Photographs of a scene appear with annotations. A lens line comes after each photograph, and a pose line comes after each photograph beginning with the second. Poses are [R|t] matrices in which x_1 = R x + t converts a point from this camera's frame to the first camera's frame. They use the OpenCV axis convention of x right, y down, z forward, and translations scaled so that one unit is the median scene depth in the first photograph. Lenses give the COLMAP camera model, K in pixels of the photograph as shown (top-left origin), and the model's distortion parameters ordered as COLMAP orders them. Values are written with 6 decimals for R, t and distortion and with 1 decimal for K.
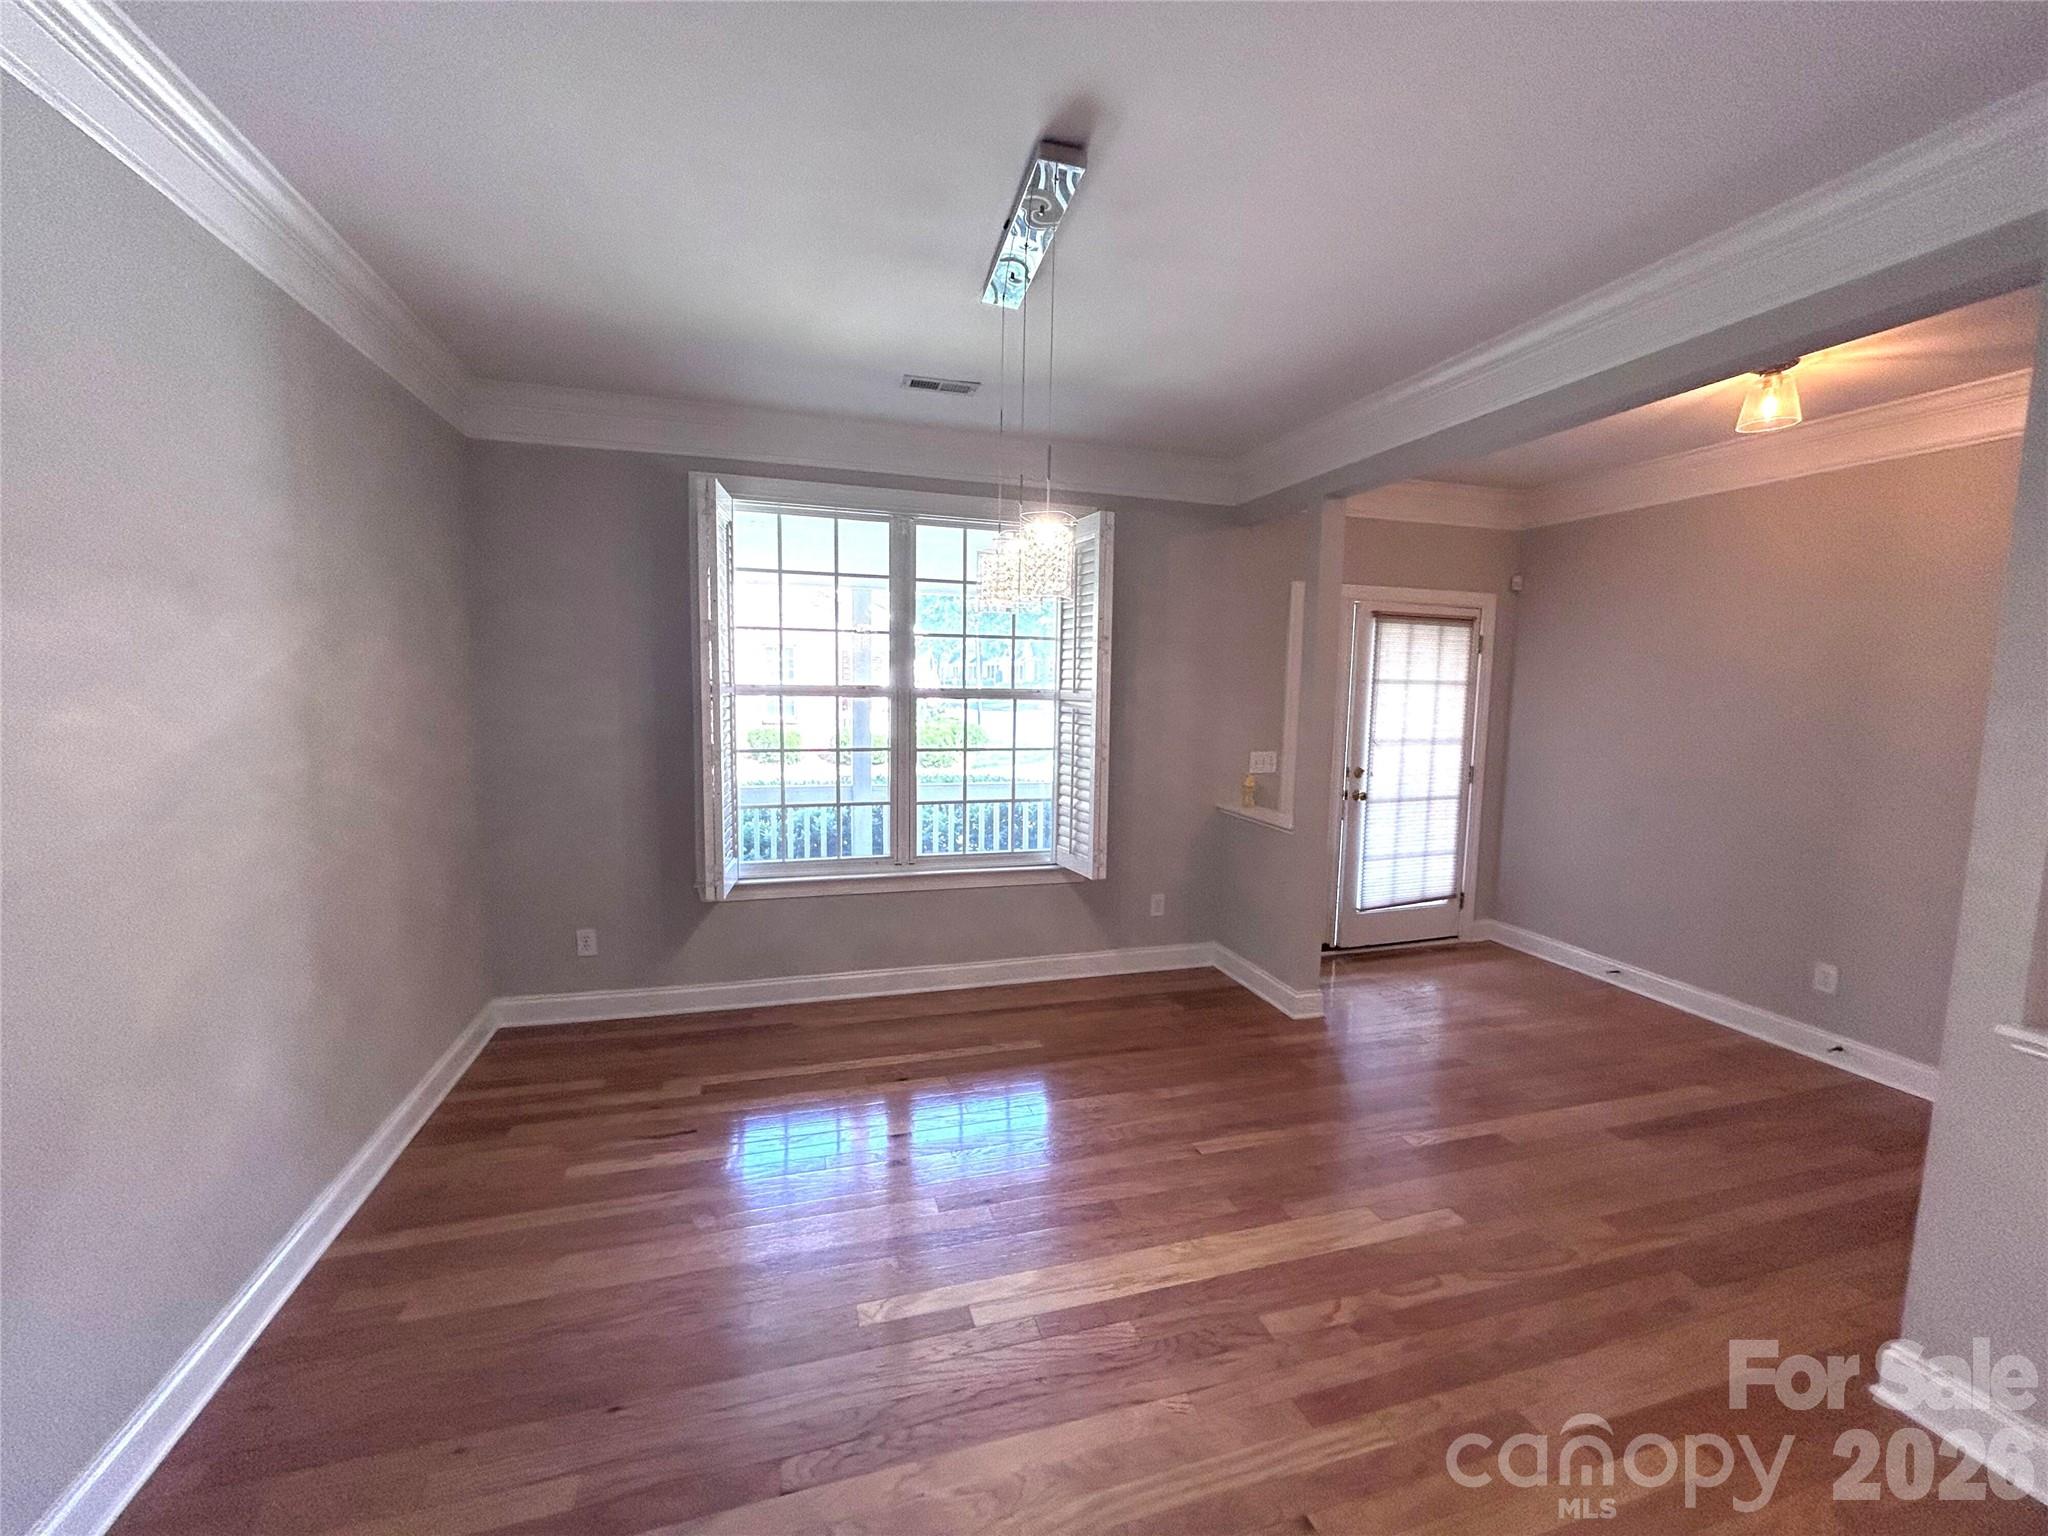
lens RADIAL K [[830.6, 0, 1020.8], [0, 830.6, 763.4], [0, 0, 1]] dist [0.004938, 0.000292]
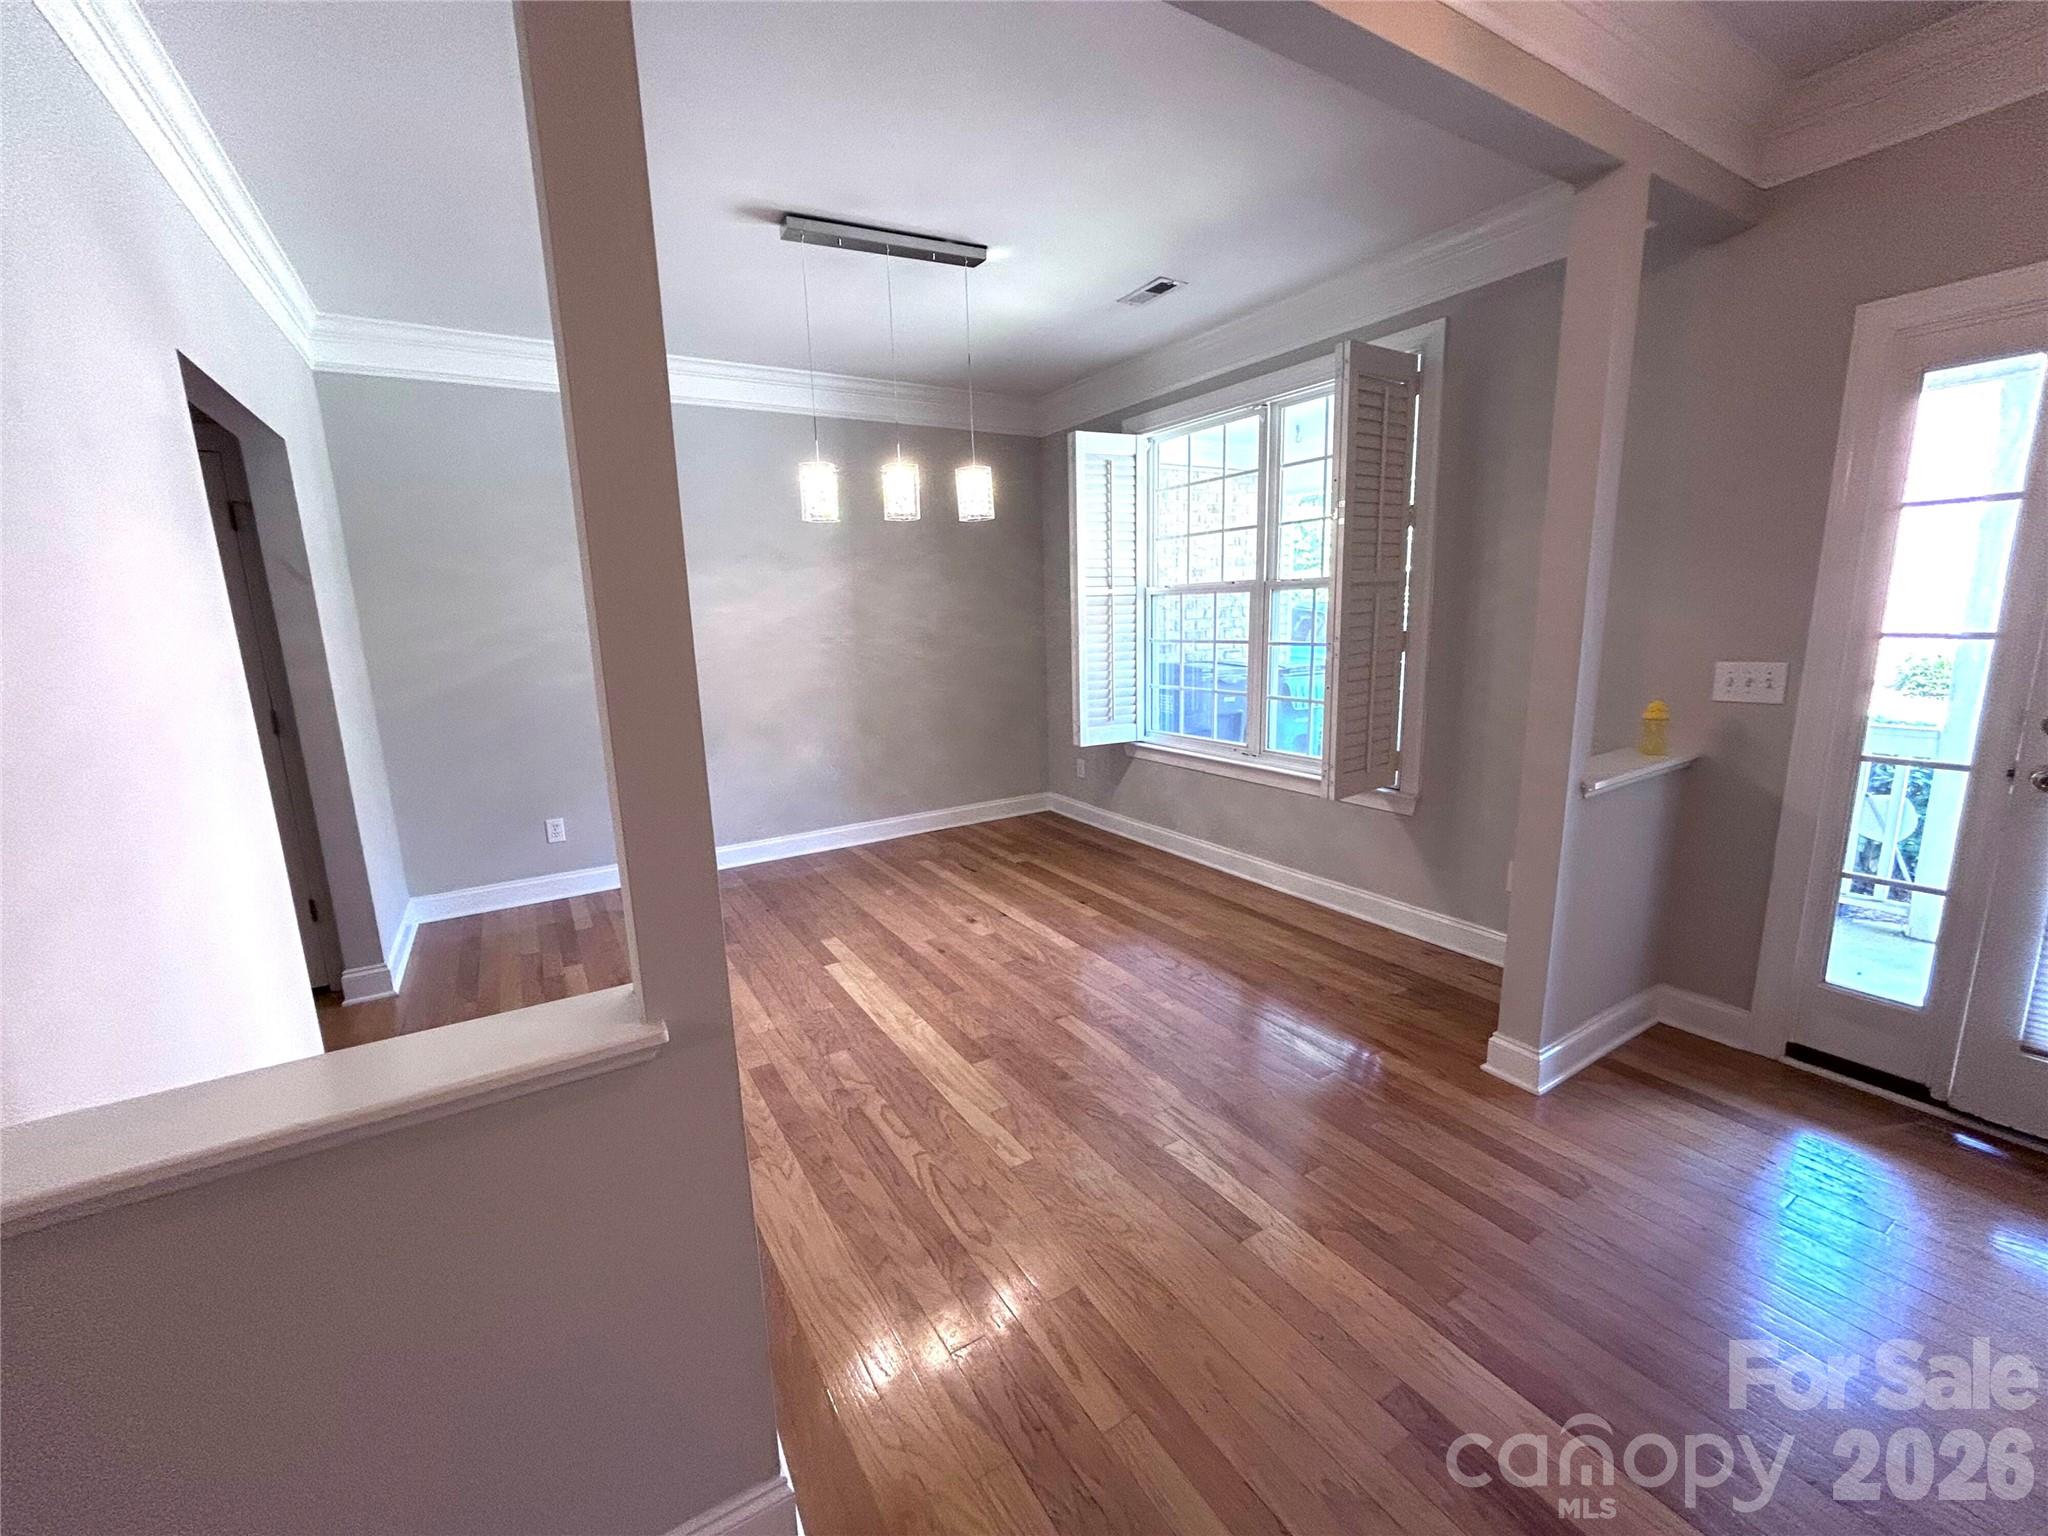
lens RADIAL K [[830.6, 0, 1018.8], [0, 830.6, 766.8], [0, 0, 1]] dist [0.004938, 0.000292]
pose [[0.253336, 0.156168, -0.954690, 0.978050], [-0.059839, 0.987523, 0.145660, 0.003460], [0.965526, 0.020227, 0.259520, 0.573759]]
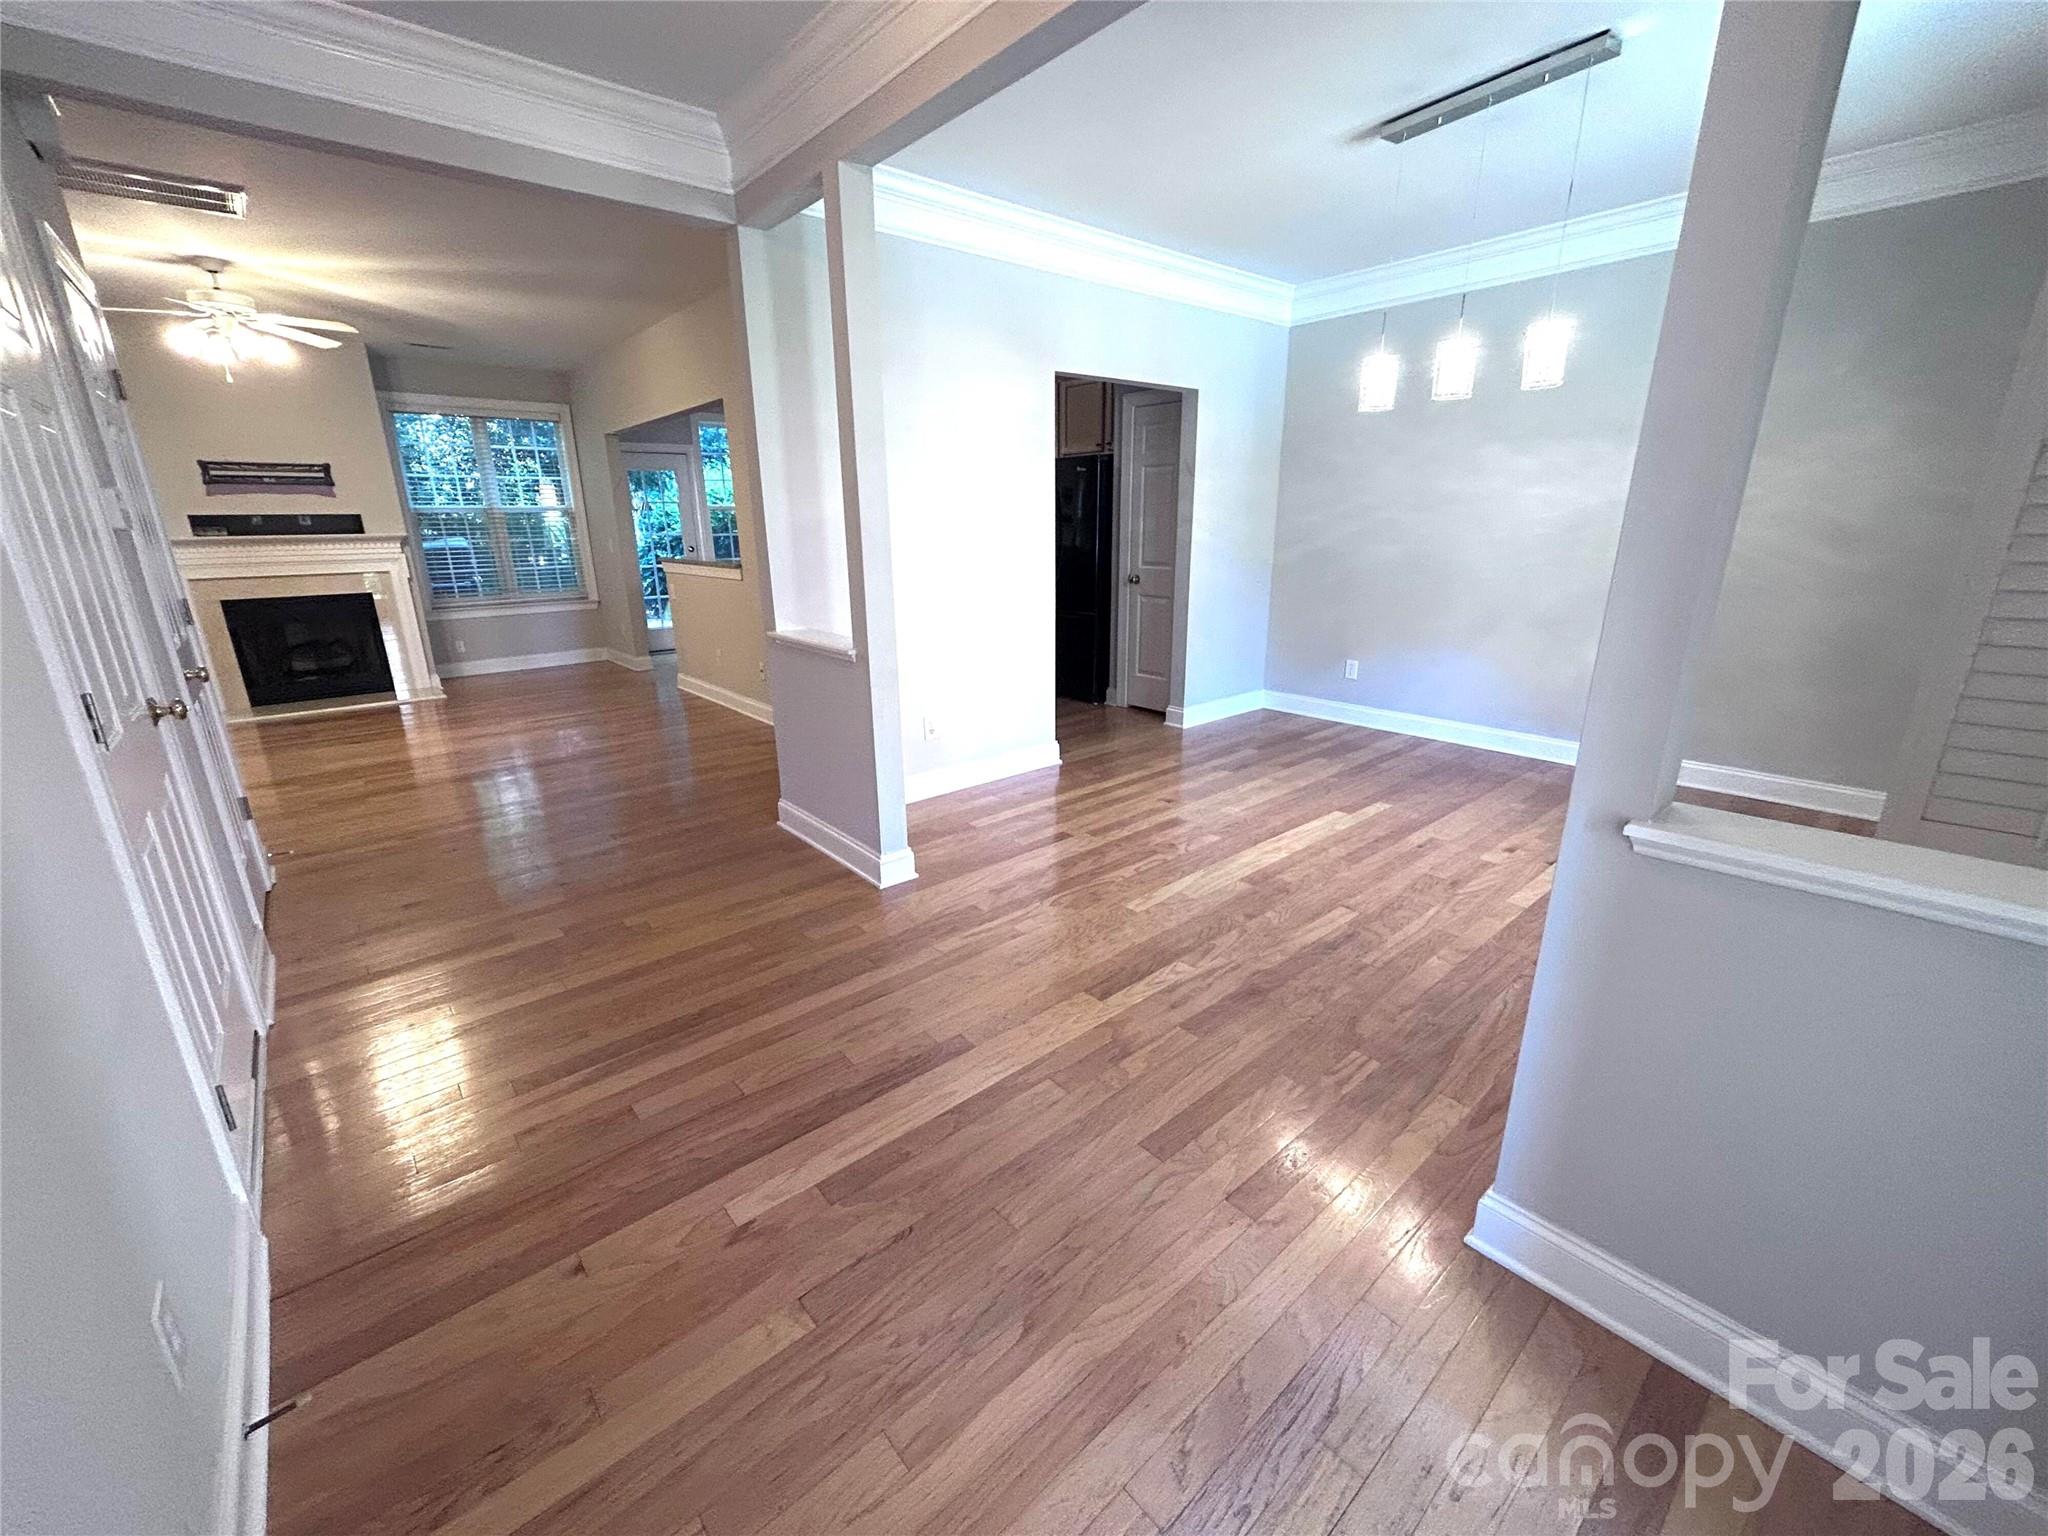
lens RADIAL K [[830.6, 0, 1017.0], [0, 830.6, 769.0], [0, 0, 1]] dist [0.004938, 0.000292]
pose [[-0.917038, 0.107679, -0.383987, 0.846144], [-0.045444, 0.928371, 0.368867, -0.064555], [0.396202, 0.355715, -0.846458, 1.425234]]
